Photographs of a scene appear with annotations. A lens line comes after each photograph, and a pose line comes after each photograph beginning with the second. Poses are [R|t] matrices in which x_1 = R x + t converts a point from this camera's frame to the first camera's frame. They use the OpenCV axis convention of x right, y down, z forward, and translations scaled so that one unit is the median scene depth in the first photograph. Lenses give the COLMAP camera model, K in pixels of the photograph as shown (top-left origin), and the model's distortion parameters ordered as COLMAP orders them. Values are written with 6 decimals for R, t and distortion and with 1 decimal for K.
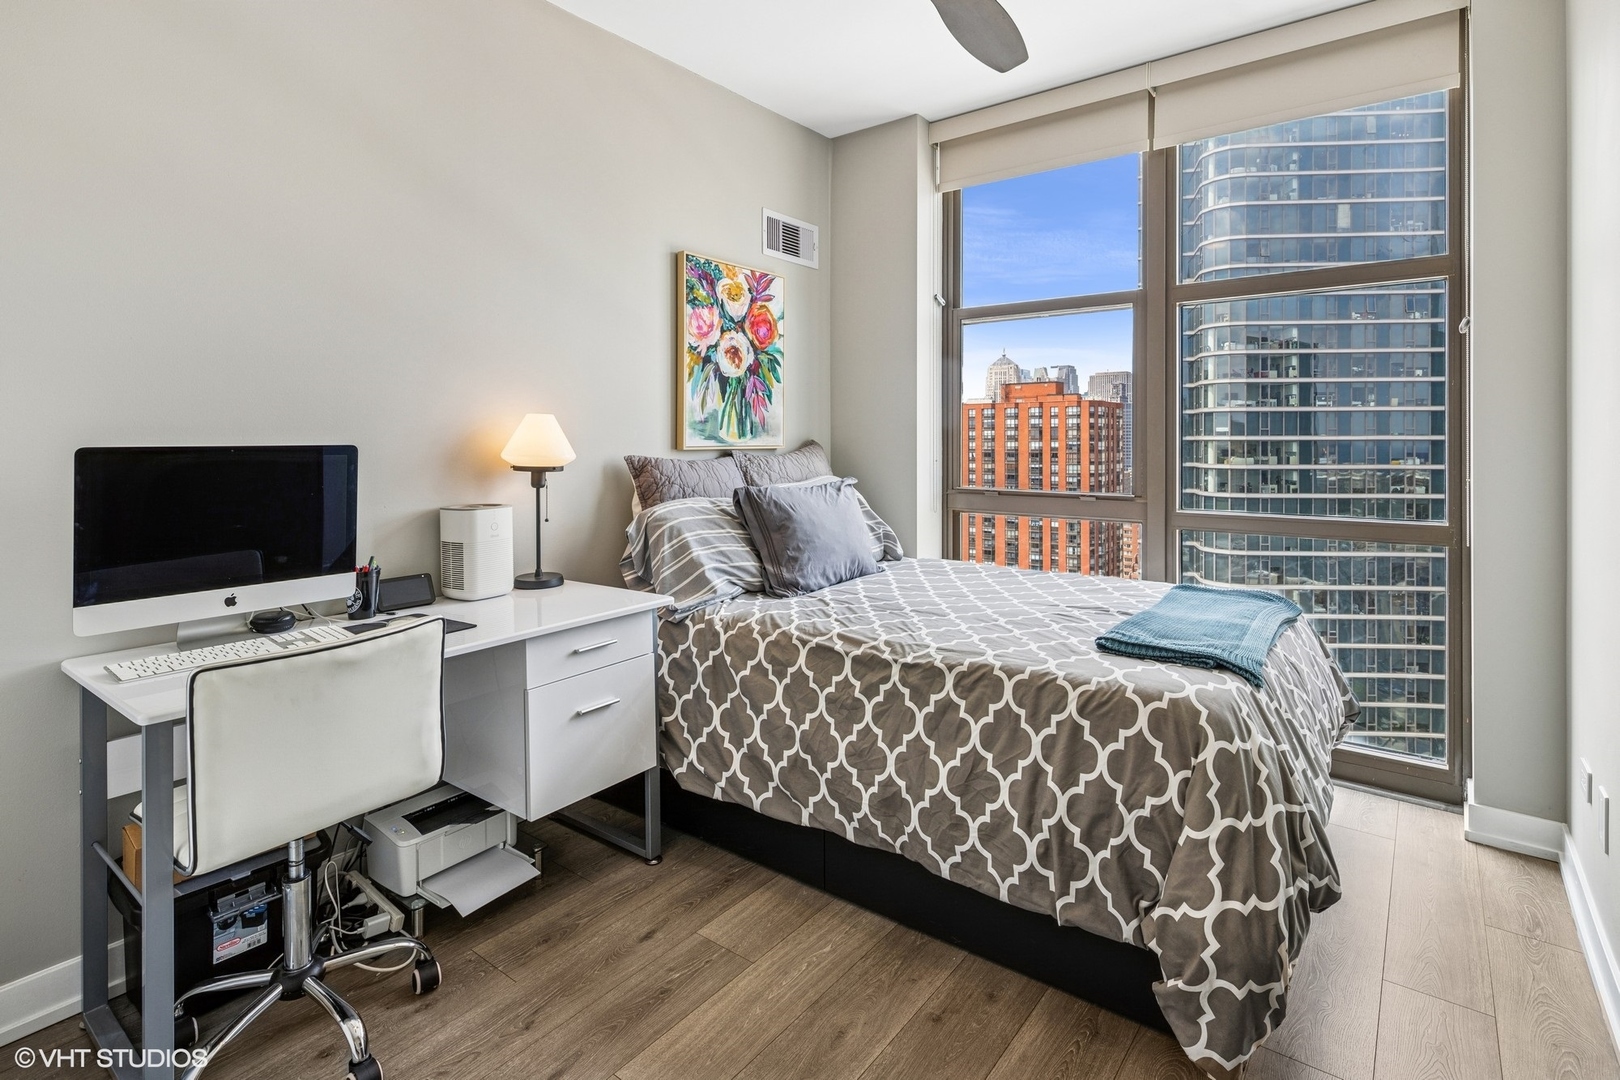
lens RADIAL K [[806.5, 0, 785.2], [0, 806.5, 441.5], [0, 0, 1]] dist [0.004756, -0.002107]
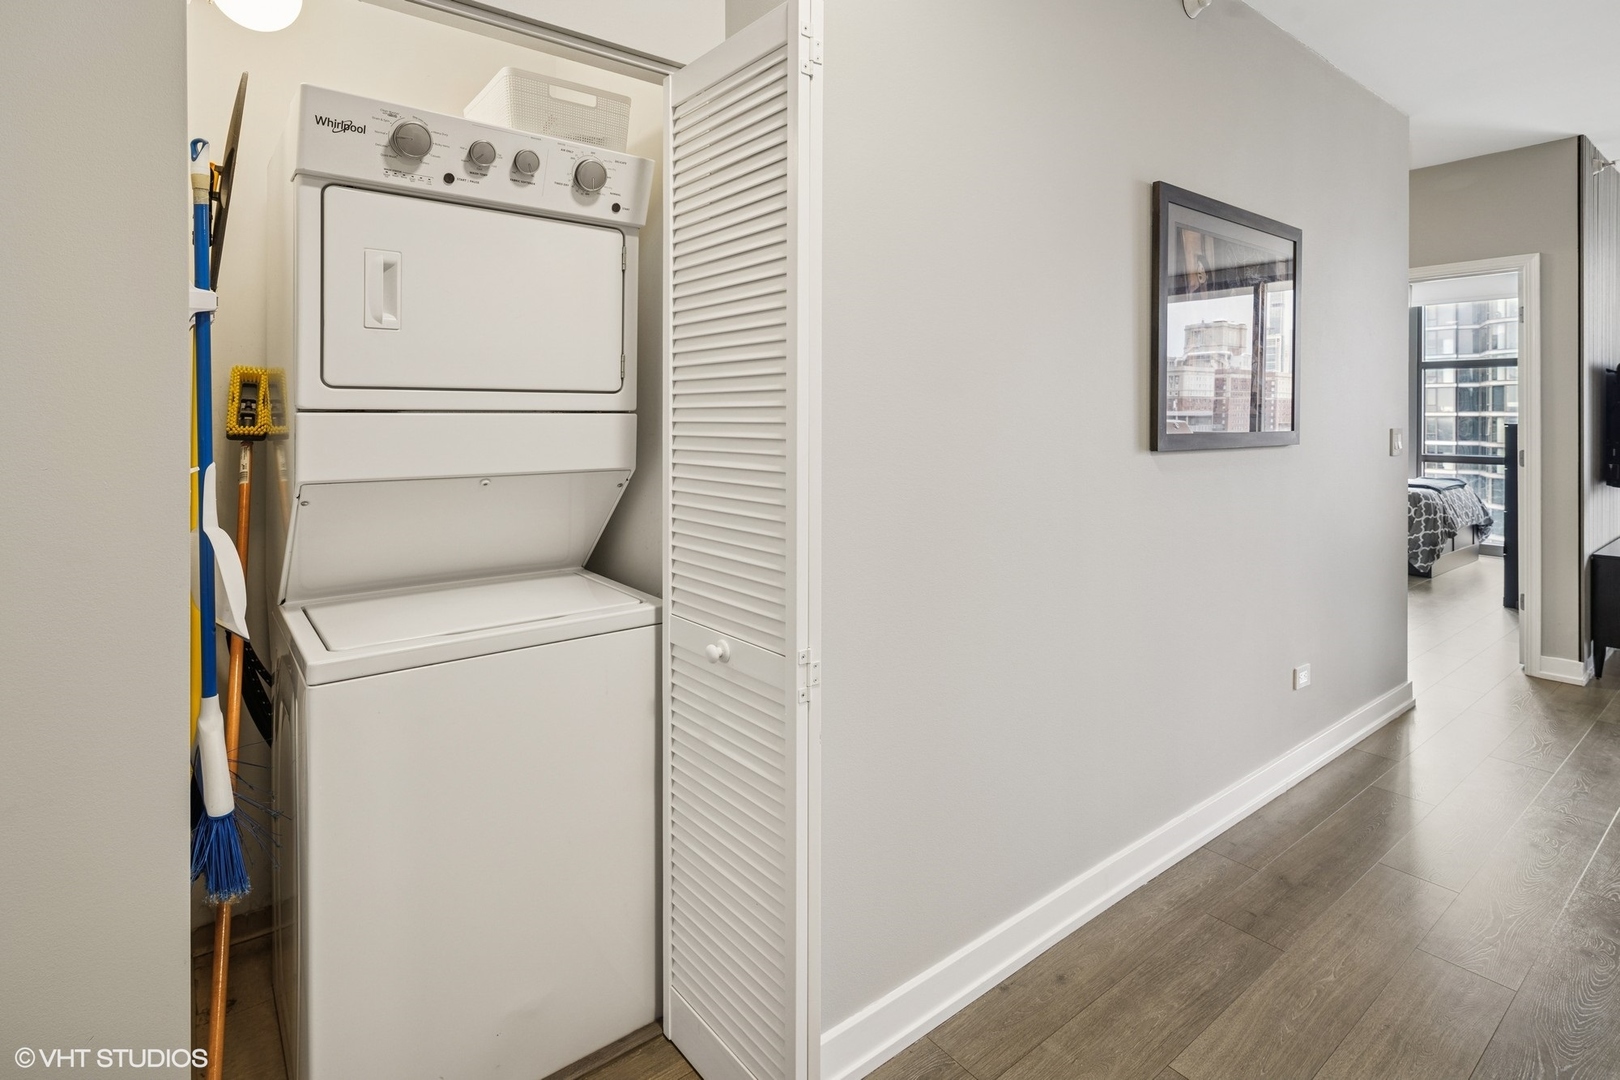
lens RADIAL K [[806.5, 0, 796.7], [0, 806.5, 416.9], [0, 0, 1]] dist [0.004756, -0.002107]
pose [[0.972350, 0.004573, -0.233485, -1.593805], [-0.003985, 0.999988, 0.002993, -0.048686], [0.233496, -0.001980, 0.972356, -3.696875]]
